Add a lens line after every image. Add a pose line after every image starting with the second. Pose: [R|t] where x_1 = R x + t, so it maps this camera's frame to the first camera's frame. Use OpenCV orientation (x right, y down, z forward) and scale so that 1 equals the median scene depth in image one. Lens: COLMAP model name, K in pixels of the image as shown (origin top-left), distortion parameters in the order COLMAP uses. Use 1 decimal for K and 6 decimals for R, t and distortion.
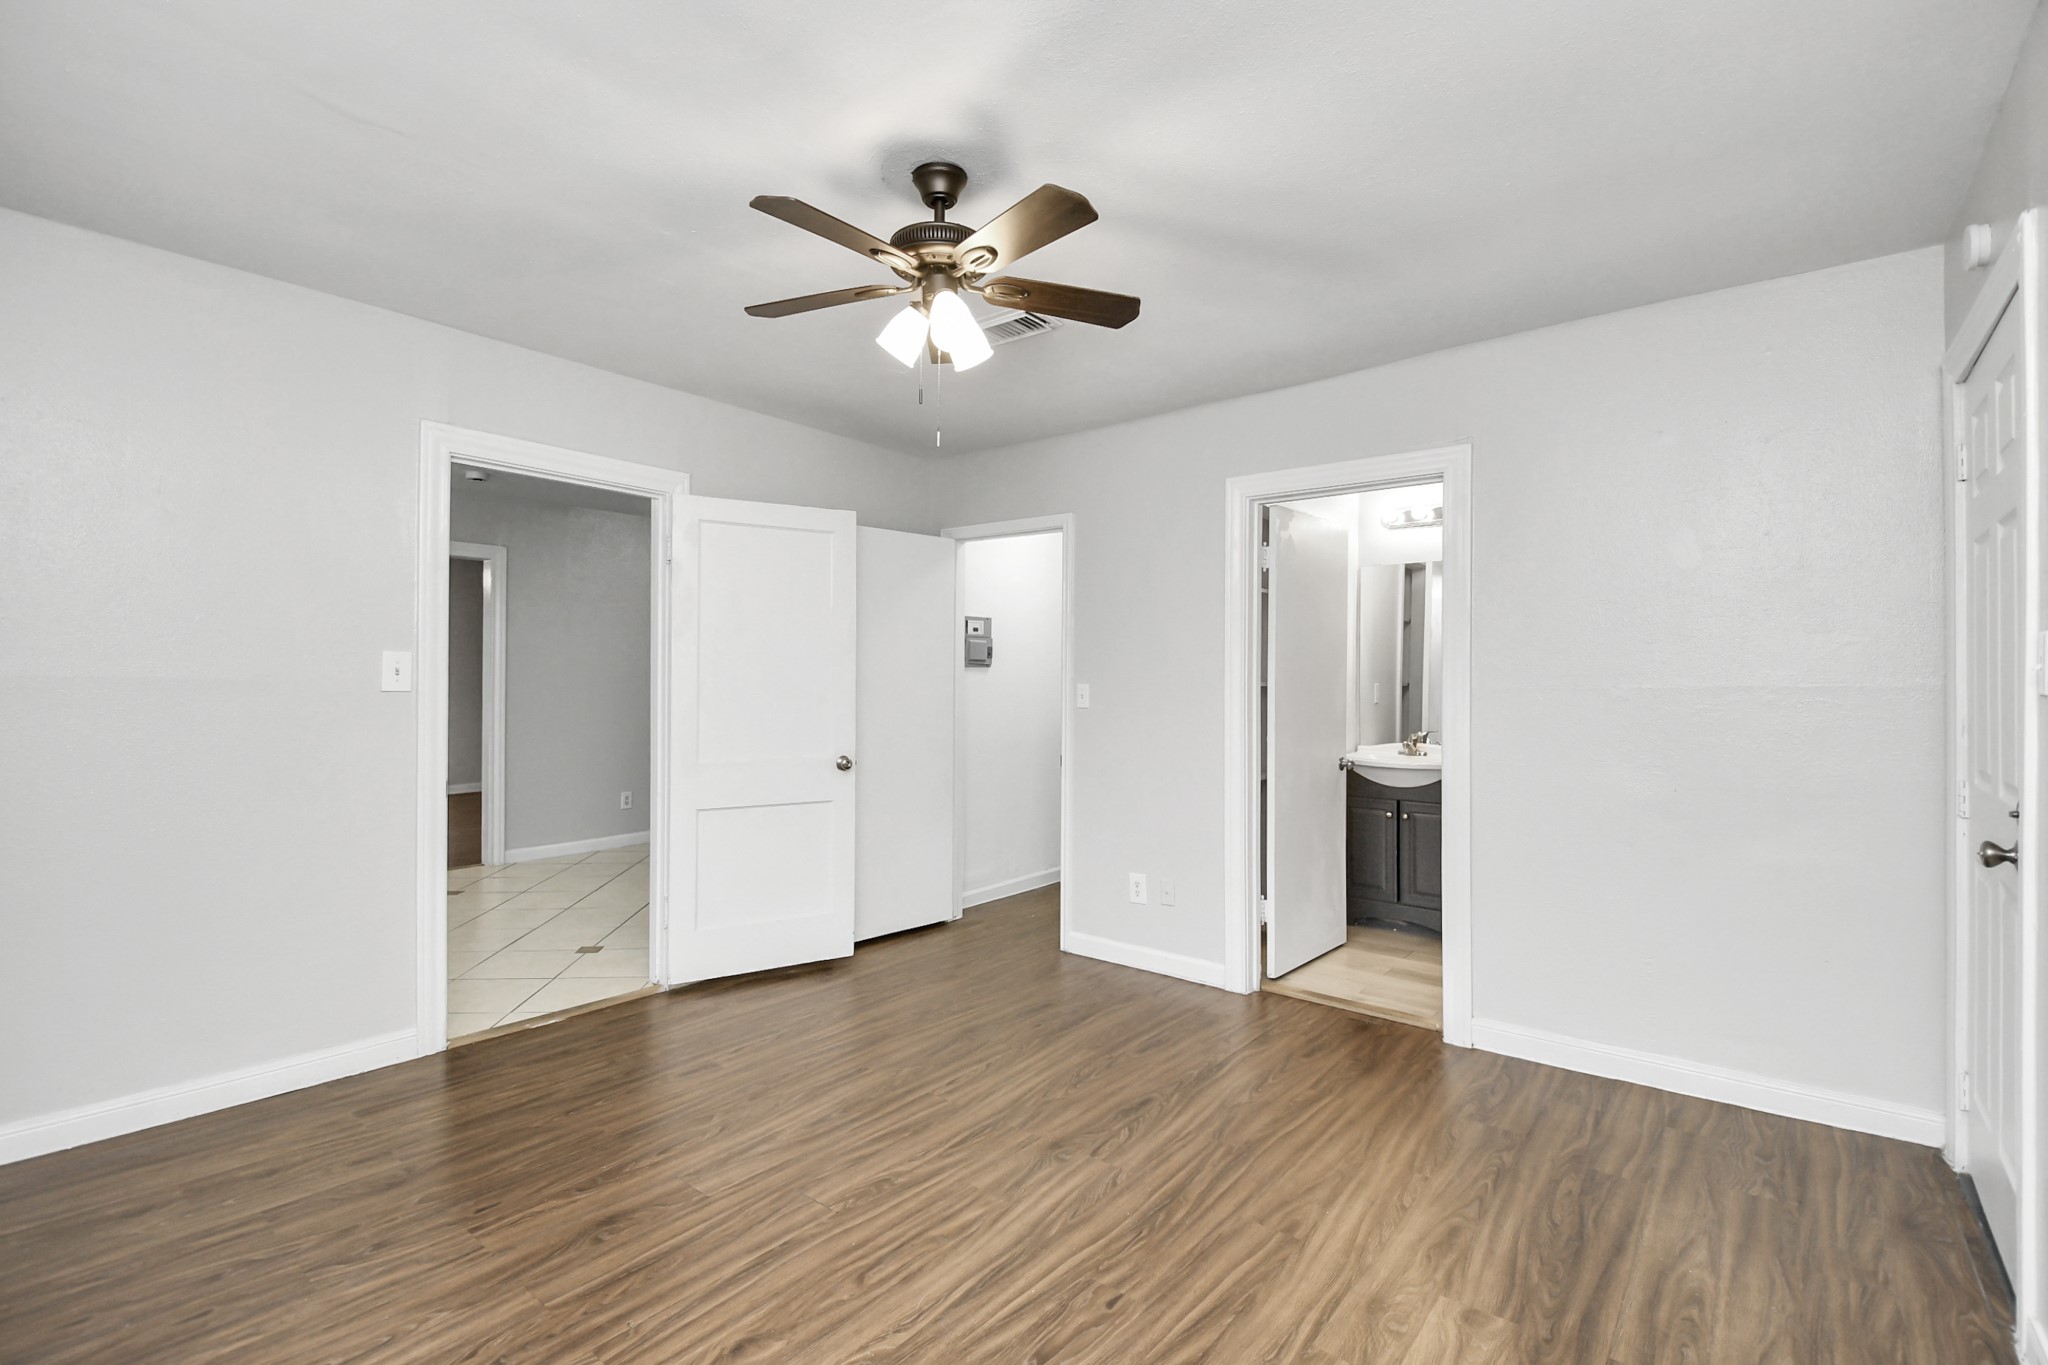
lens RADIAL K [[921.3, 0, 1032.4], [0, 921.3, 666.5], [0, 0, 1]] dist [0.014534, -0.019946]
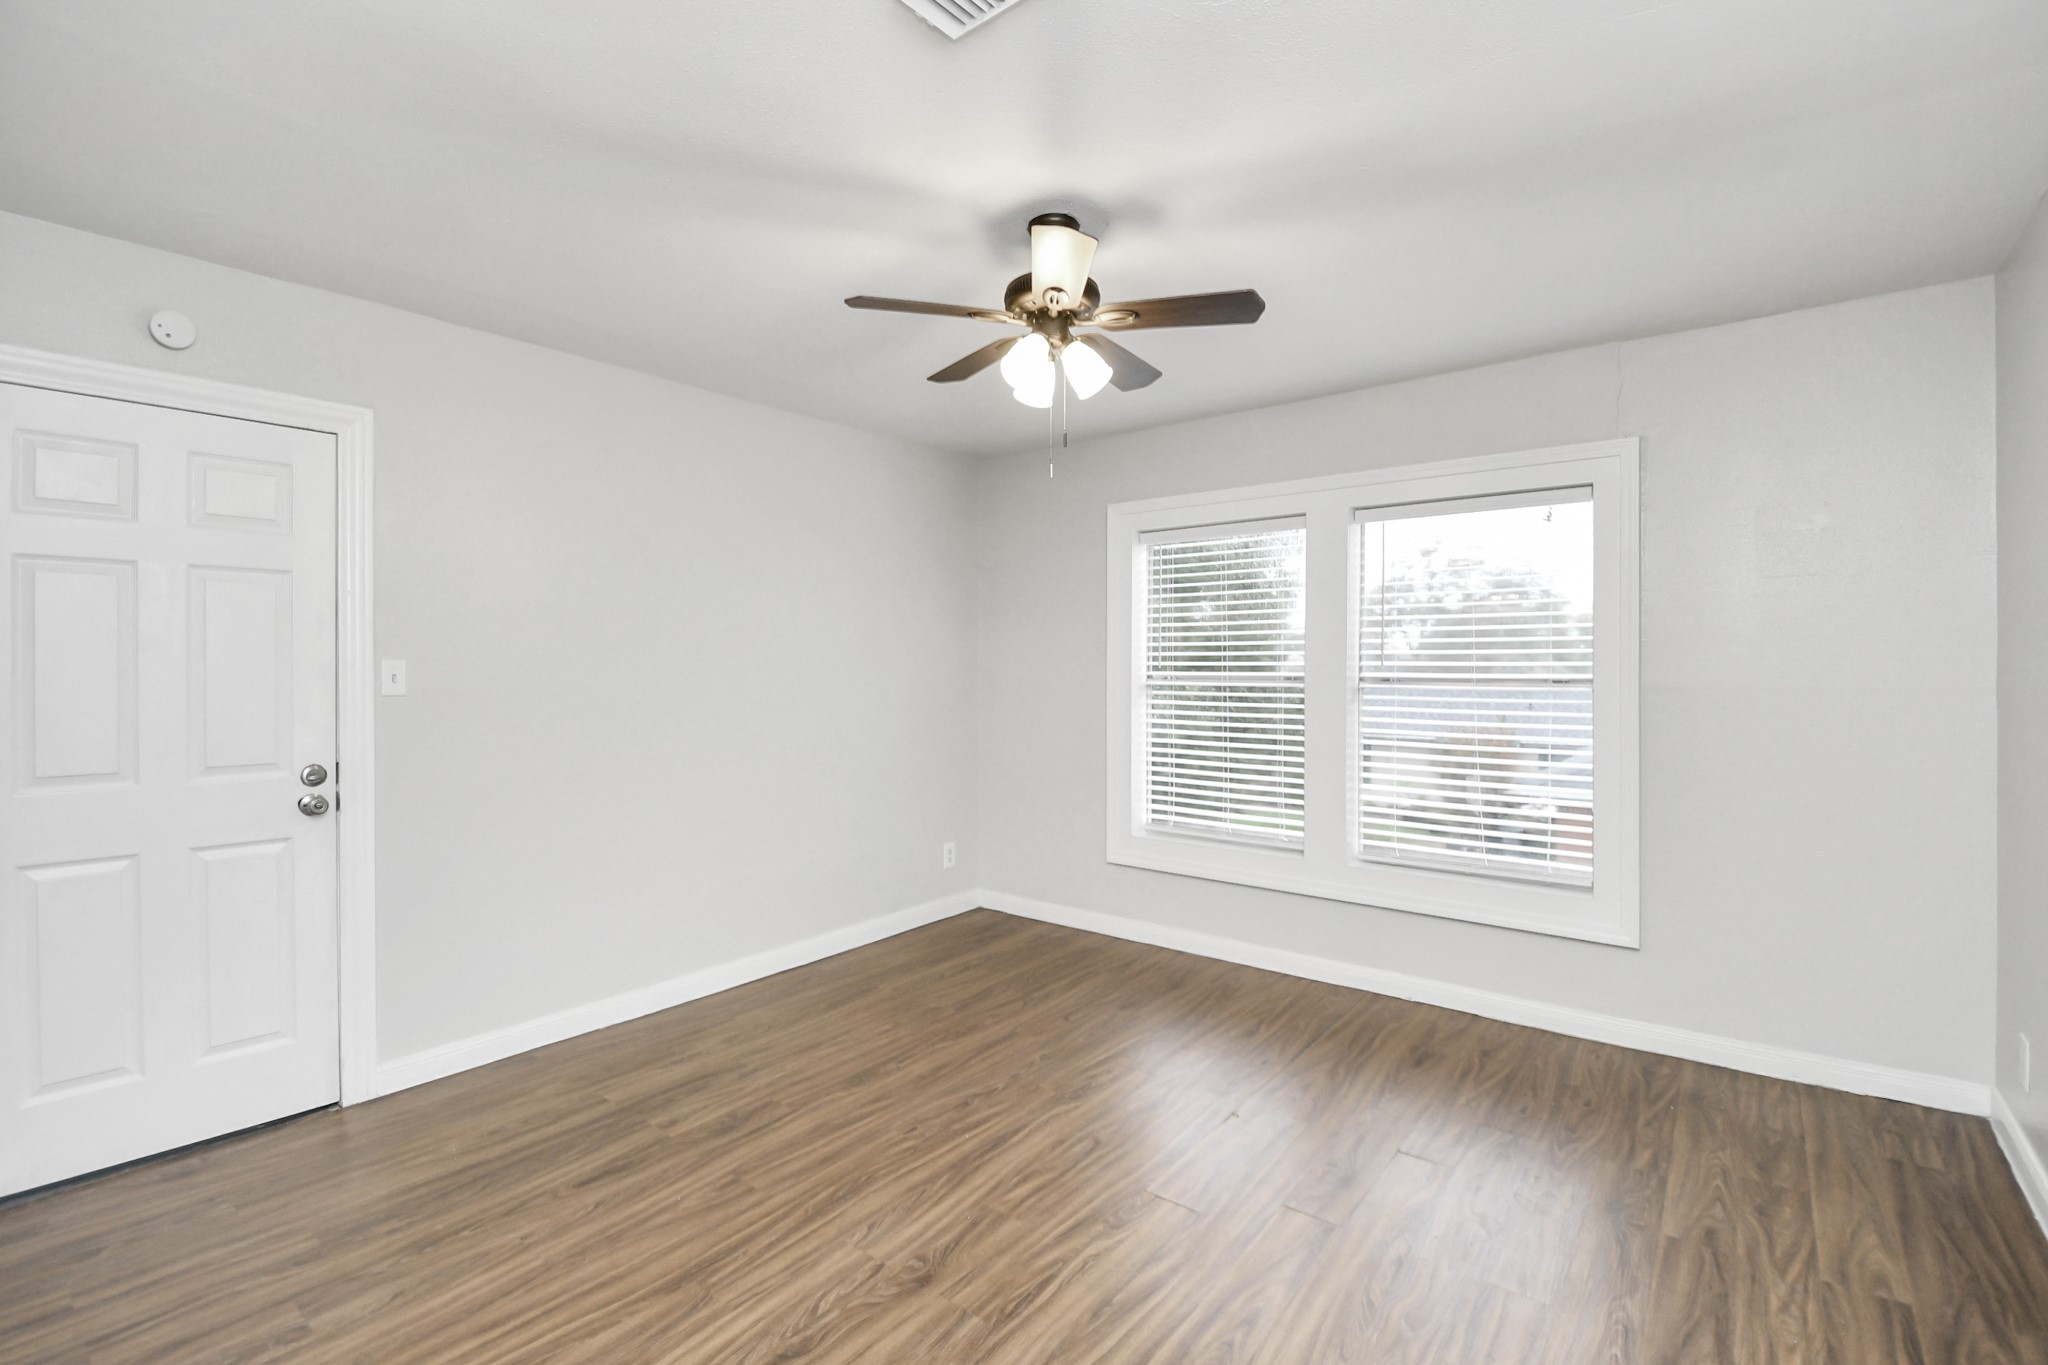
lens RADIAL K [[900.0, 0, 1031.9], [0, 900.0, 673.0], [0, 0, 1]] dist [0.020195, -0.022974]
pose [[-0.999889, -0.001679, -0.014802, -0.062306], [-0.001460, 0.999890, -0.014788, 0.009308], [0.014826, -0.014764, -0.999781, 1.981408]]
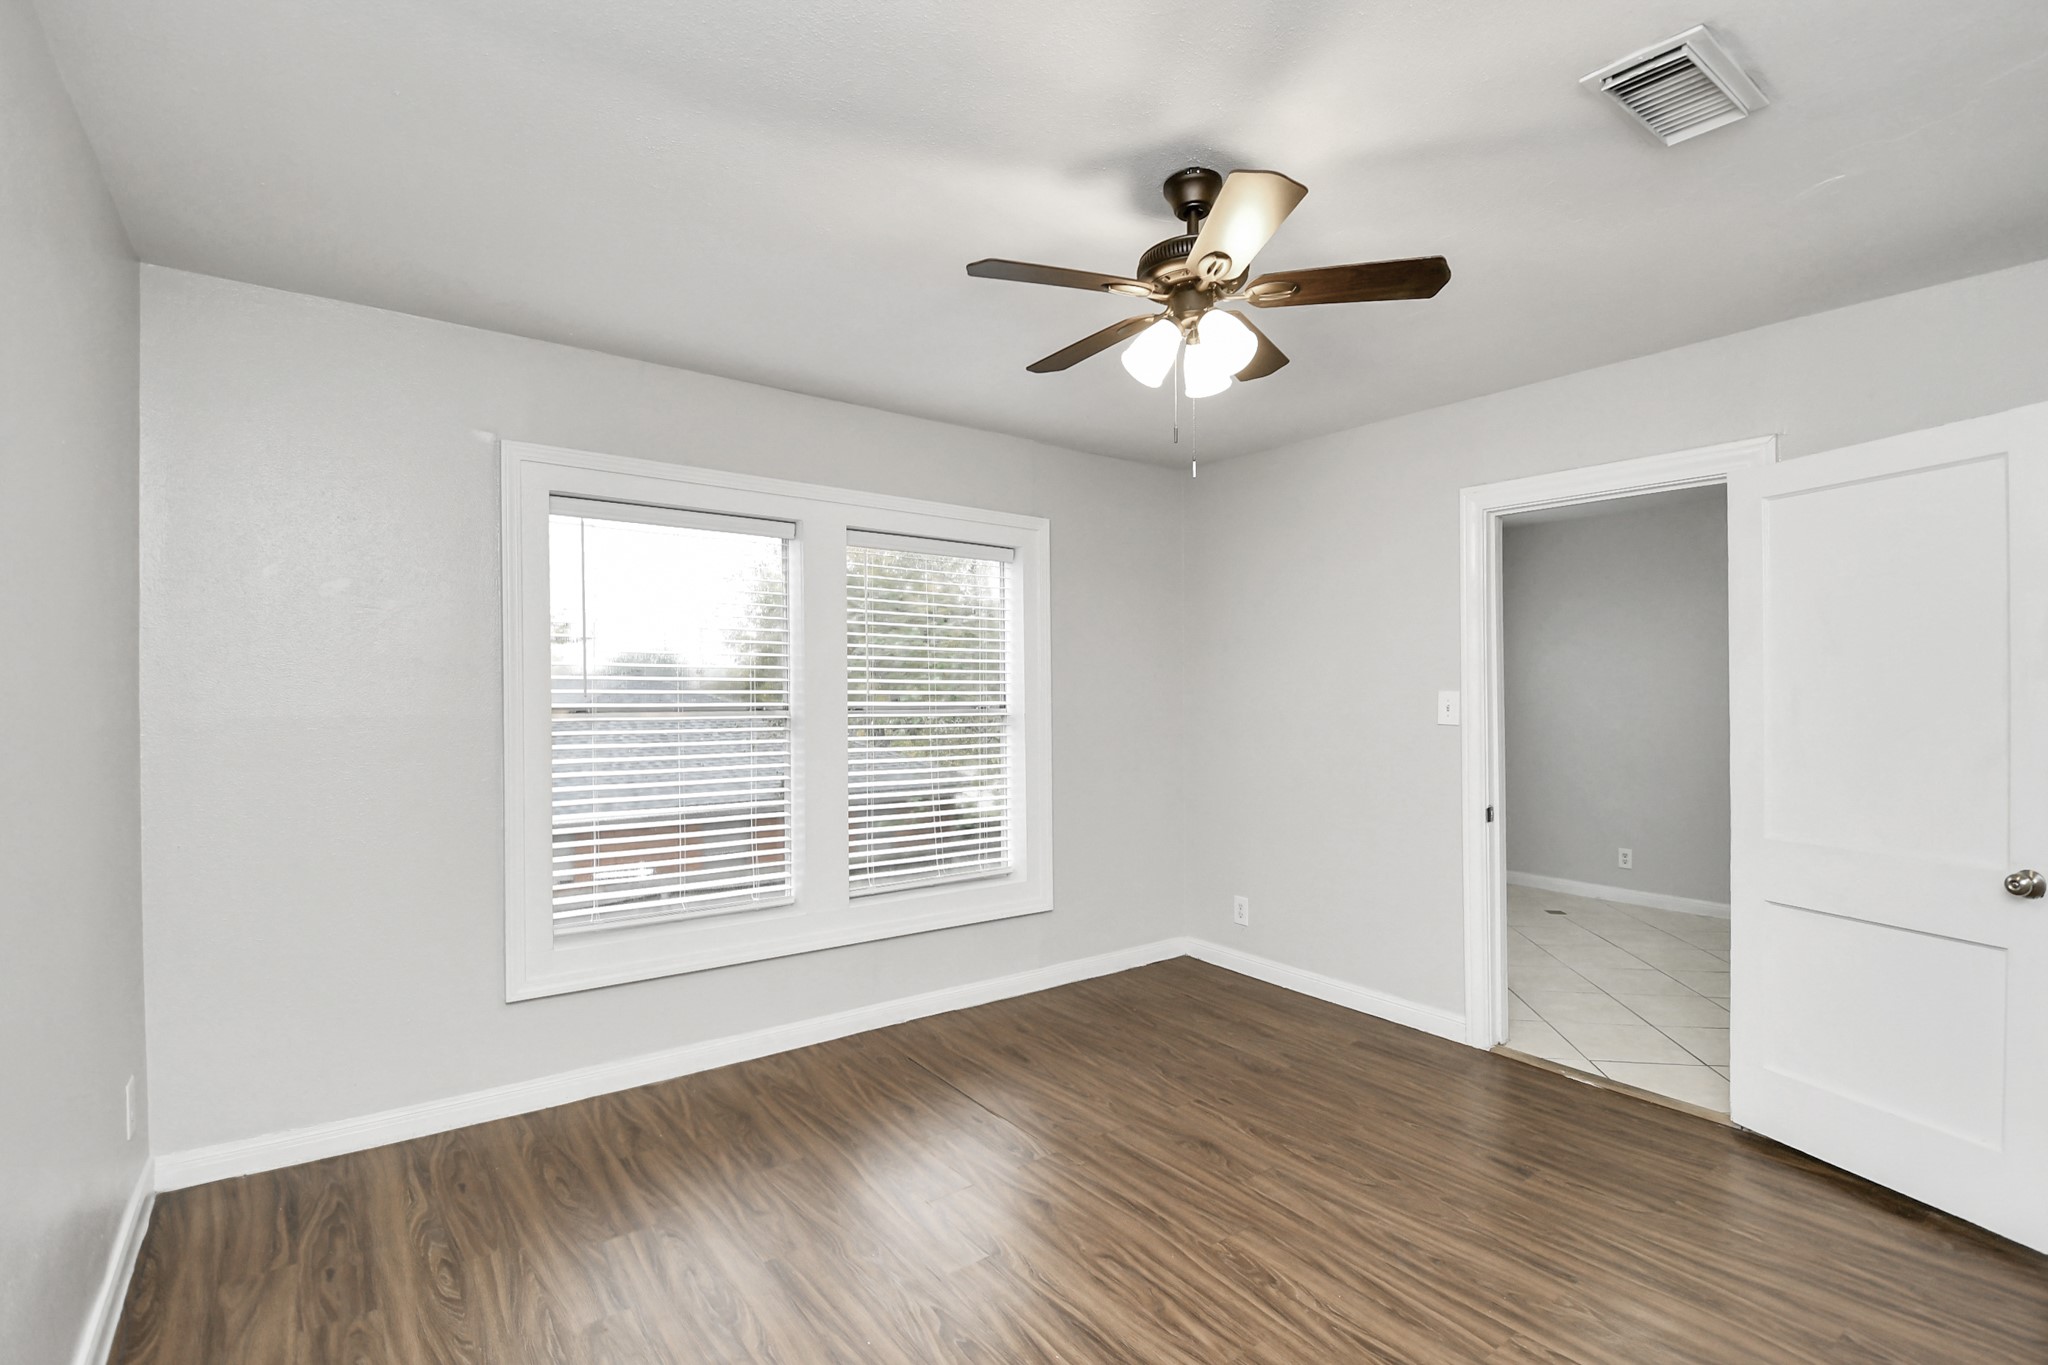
lens RADIAL K [[929.4, 0, 1006.1], [0, 929.4, 690.6], [0, 0, 1]] dist [0.018074, -0.019992]
pose [[-0.262888, -0.005022, -0.964813, 0.823715], [0.016614, 0.999815, -0.009731, -0.019936], [0.964683, -0.018588, -0.262755, 1.030773]]
